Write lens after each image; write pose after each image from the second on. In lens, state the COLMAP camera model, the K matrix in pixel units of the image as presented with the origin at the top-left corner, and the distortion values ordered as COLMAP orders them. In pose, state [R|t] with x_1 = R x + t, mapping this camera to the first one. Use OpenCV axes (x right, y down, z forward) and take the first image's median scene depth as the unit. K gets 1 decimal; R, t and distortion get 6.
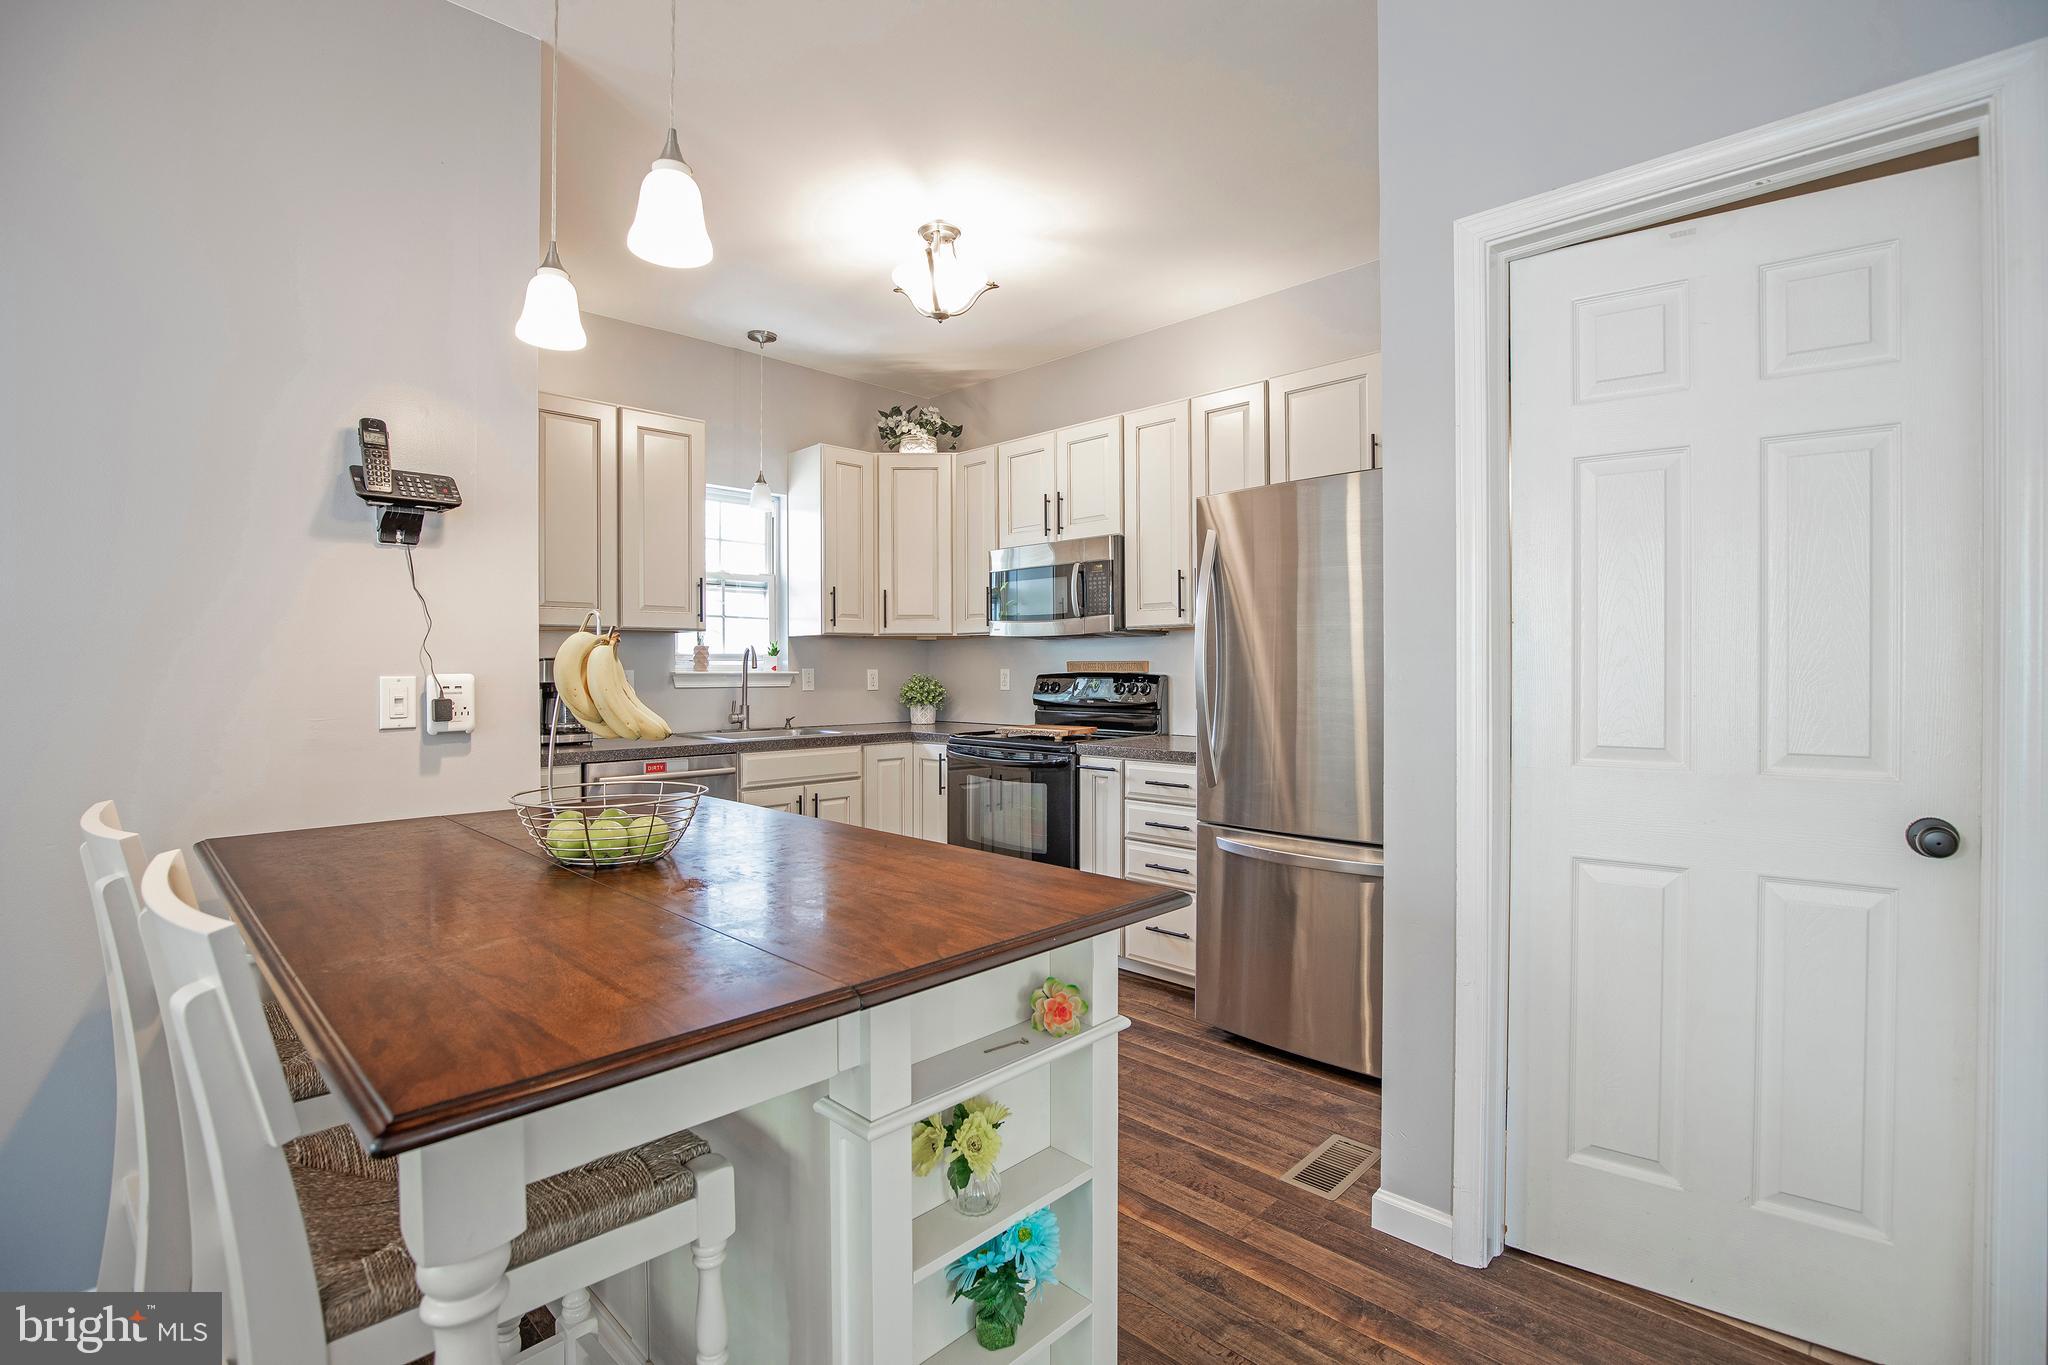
lens RADIAL K [[955.0, 0, 1023.9], [0, 955.0, 676.6], [0, 0, 1]] dist [-0.034128, 0.006991]
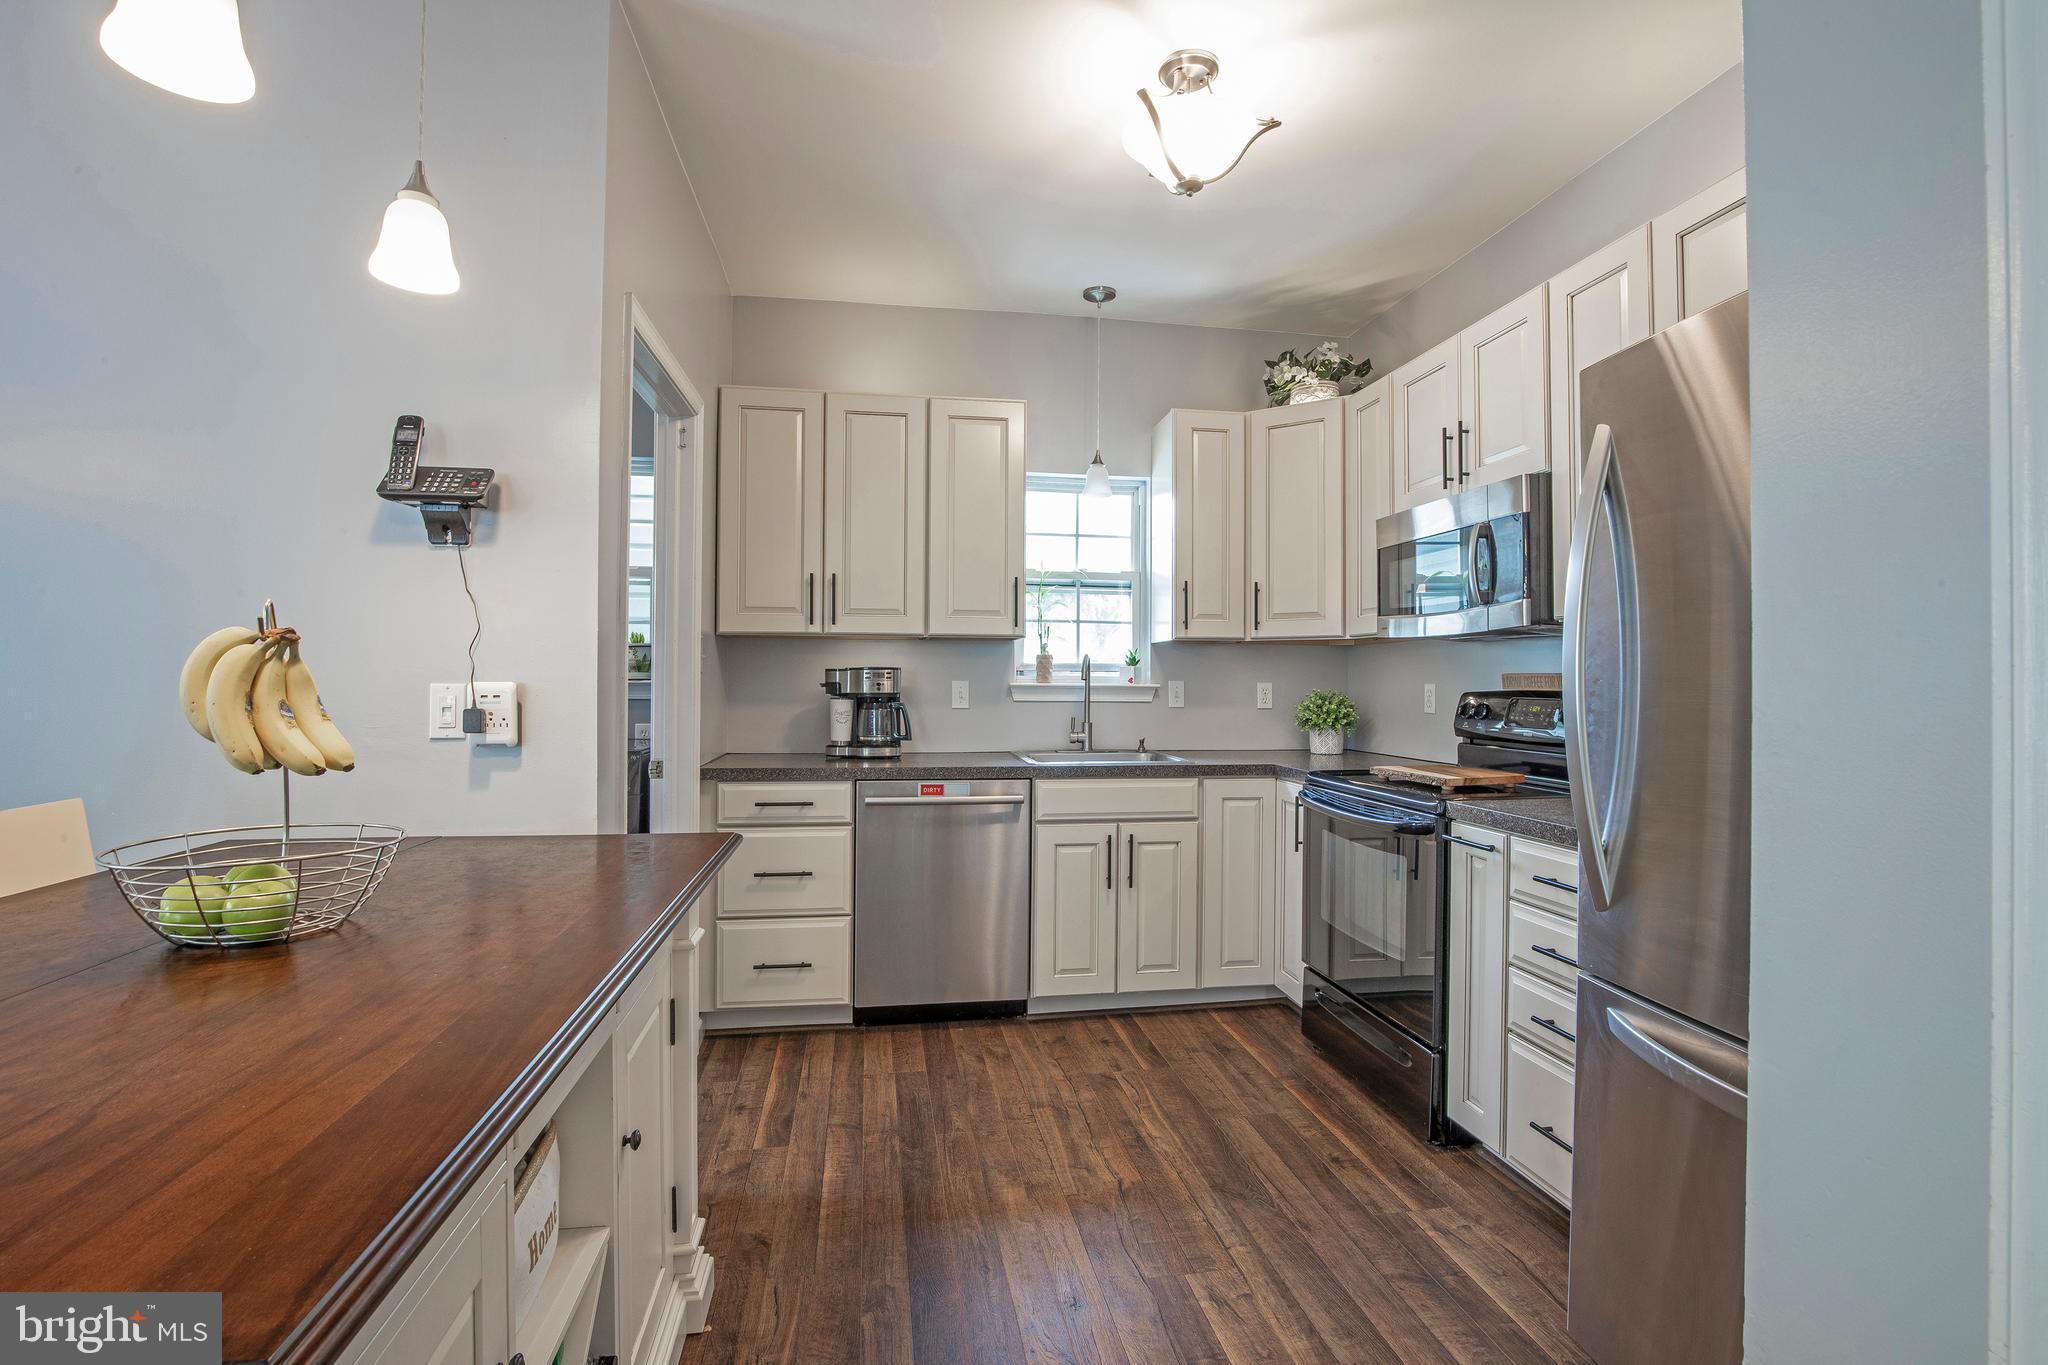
lens RADIAL K [[955.0, 0, 1003.2], [0, 955.0, 673.5], [0, 0, 1]] dist [-0.034128, 0.006991]
pose [[0.805510, 0.003878, -0.592570, 0.173020], [-0.013733, 0.999832, -0.012125, -0.003316], [0.592423, 0.017905, 0.805428, 0.274821]]
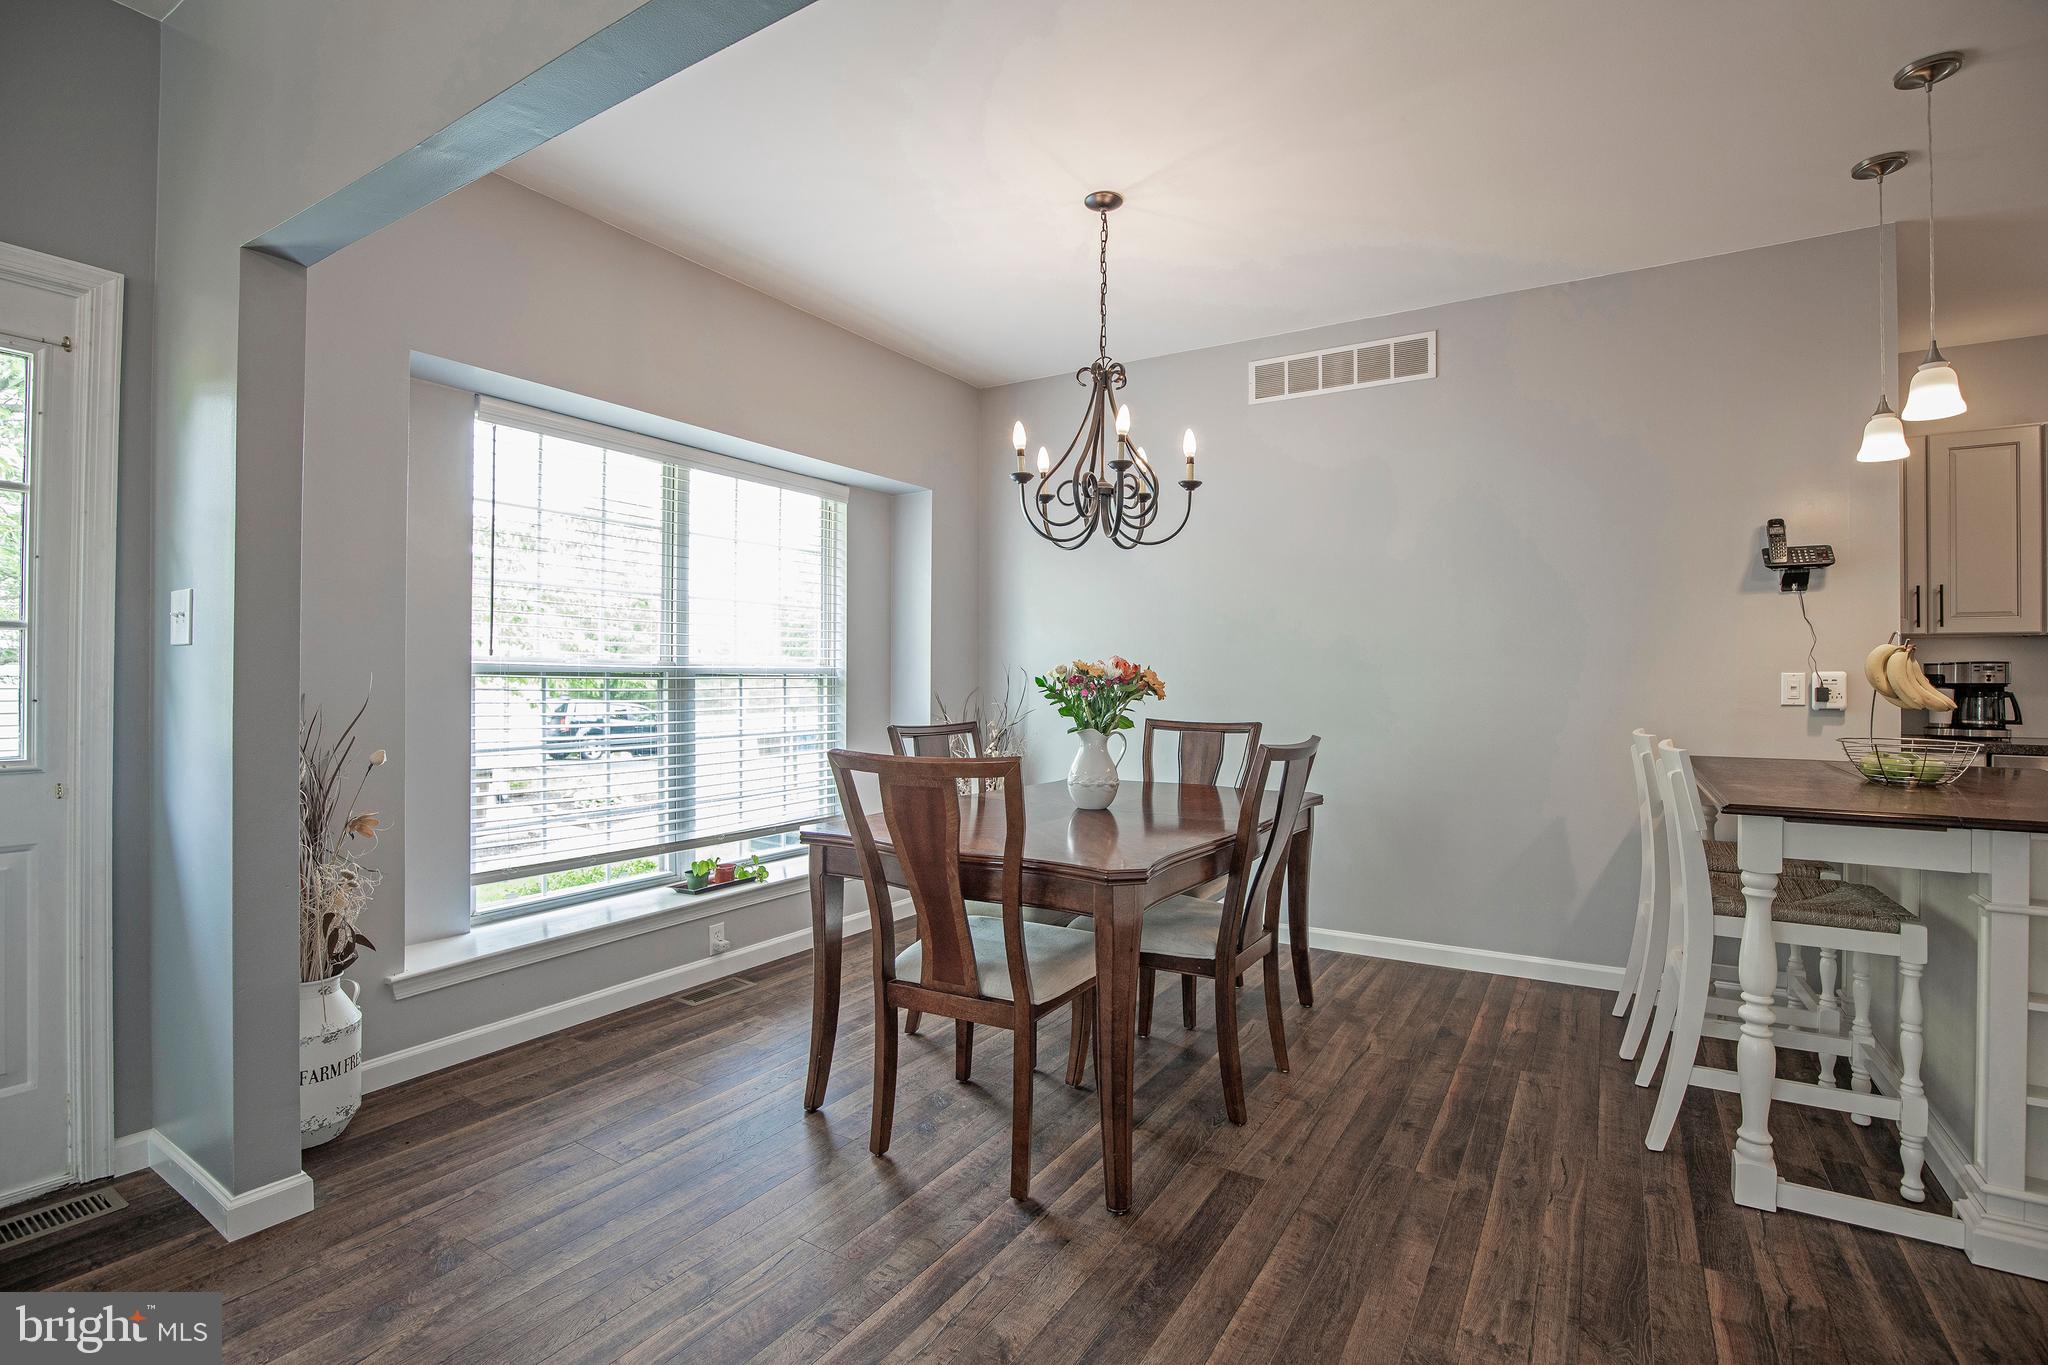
lens RADIAL K [[955.0, 0, 1048.6], [0, 955.0, 671.7], [0, 0, 1]] dist [-0.034128, 0.006991]
pose [[0.246840, -0.000771, -0.969056, 0.283066], [-0.012979, 0.999907, -0.004101, 0.010099], [0.968969, 0.013589, 0.246807, -0.311140]]
